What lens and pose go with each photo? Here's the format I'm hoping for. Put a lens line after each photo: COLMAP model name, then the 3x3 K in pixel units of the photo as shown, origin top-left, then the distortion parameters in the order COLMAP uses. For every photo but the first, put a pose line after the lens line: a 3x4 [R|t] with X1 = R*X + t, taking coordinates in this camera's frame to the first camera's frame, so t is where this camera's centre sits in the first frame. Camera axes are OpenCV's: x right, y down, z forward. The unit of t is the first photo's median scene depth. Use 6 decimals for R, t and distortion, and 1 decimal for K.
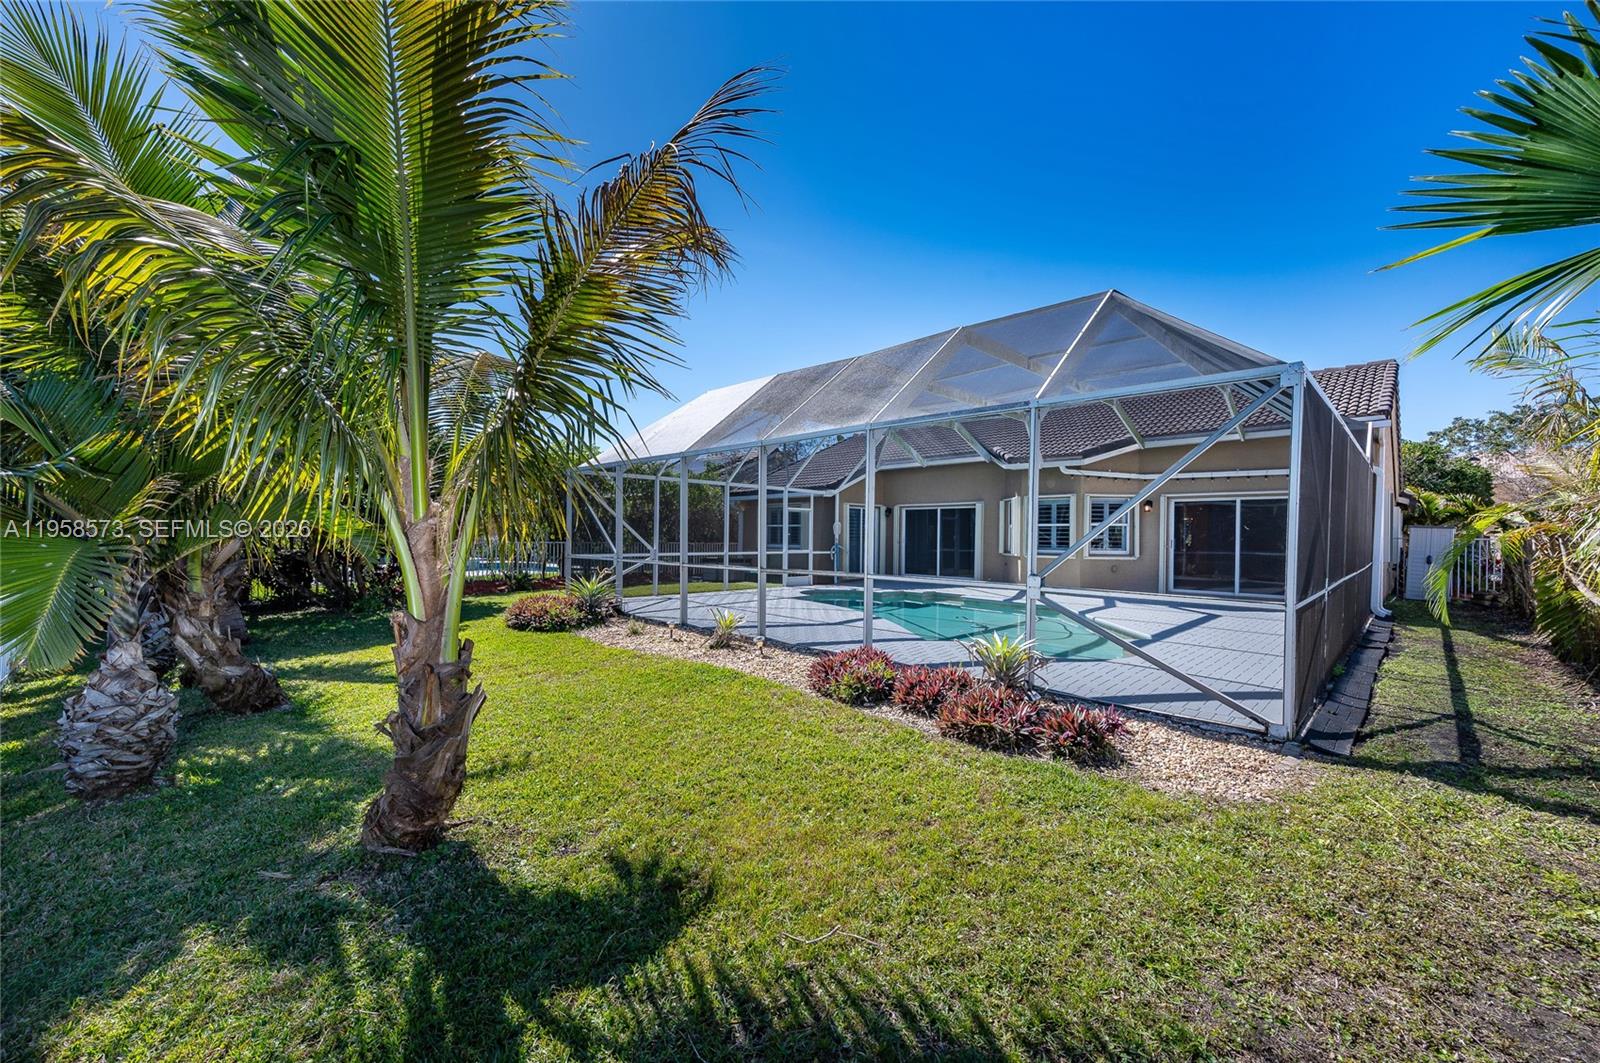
lens RADIAL K [[631.5, 0, 798.9], [0, 631.5, 536.8], [0, 0, 1]] dist [-0.002426, 0.000022]
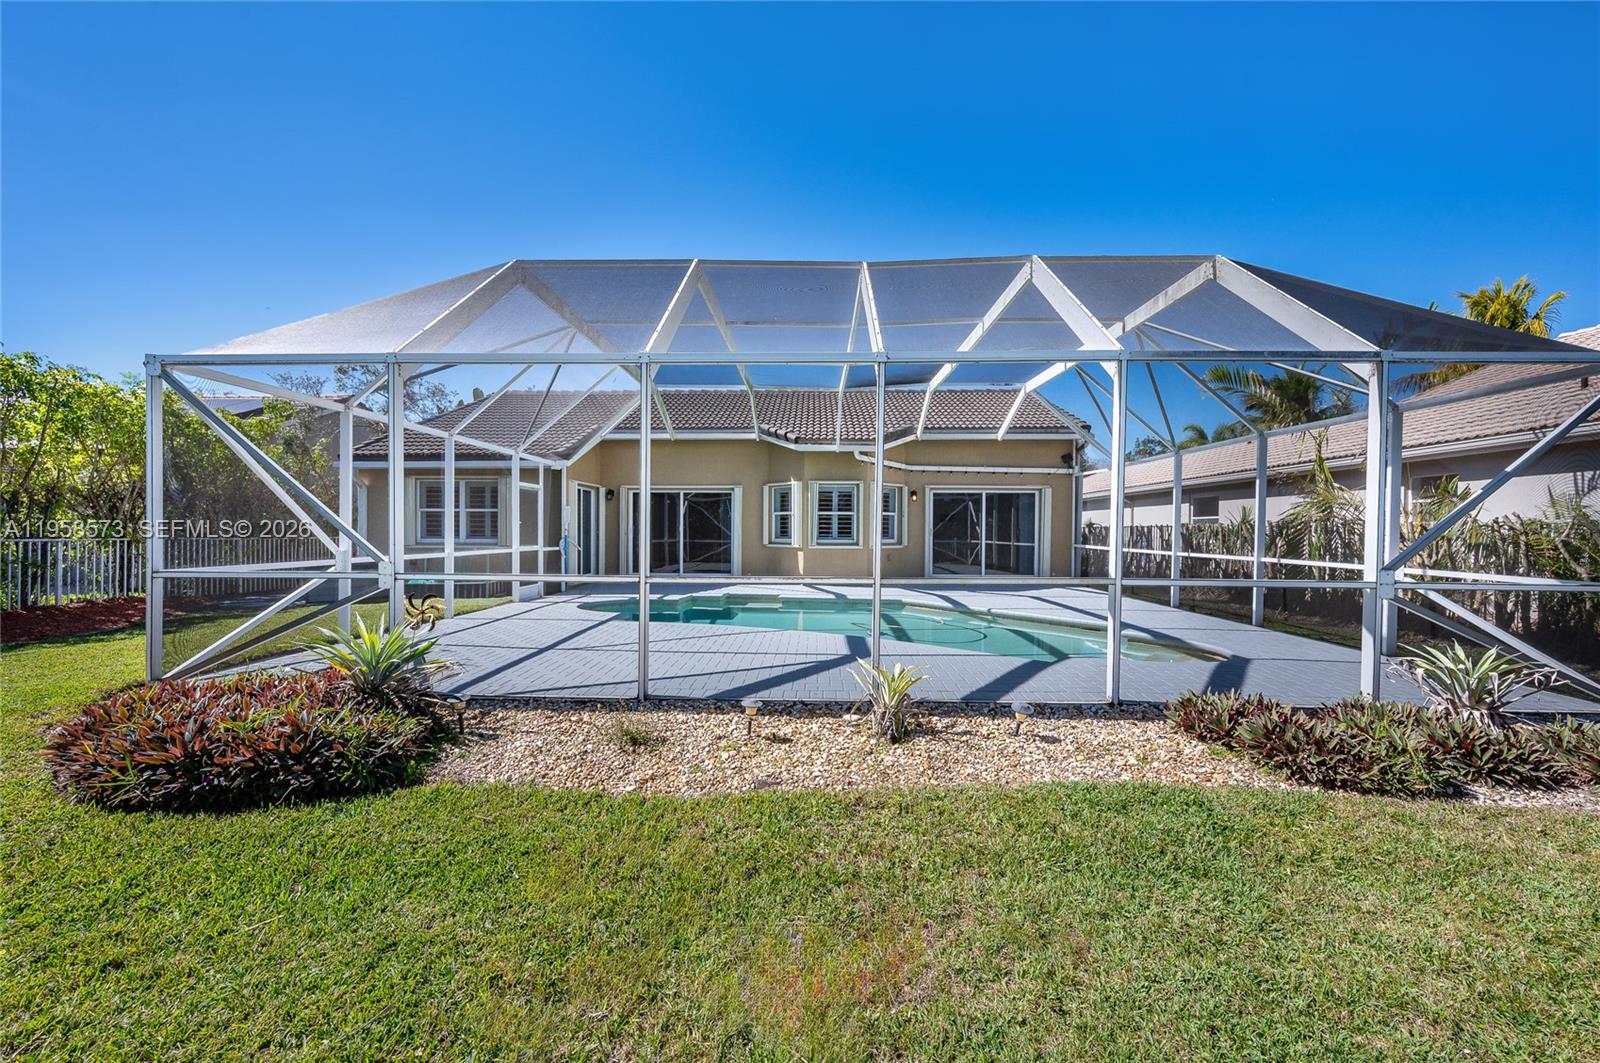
lens RADIAL K [[631.5, 0, 796.2], [0, 631.5, 531.6], [0, 0, 1]] dist [-0.002426, 0.000022]
pose [[0.742810, -0.006661, 0.669469, -0.266314], [0.001179, 0.999962, 0.008640, 0.000476], [-0.669501, -0.005628, 0.742790, 0.335101]]
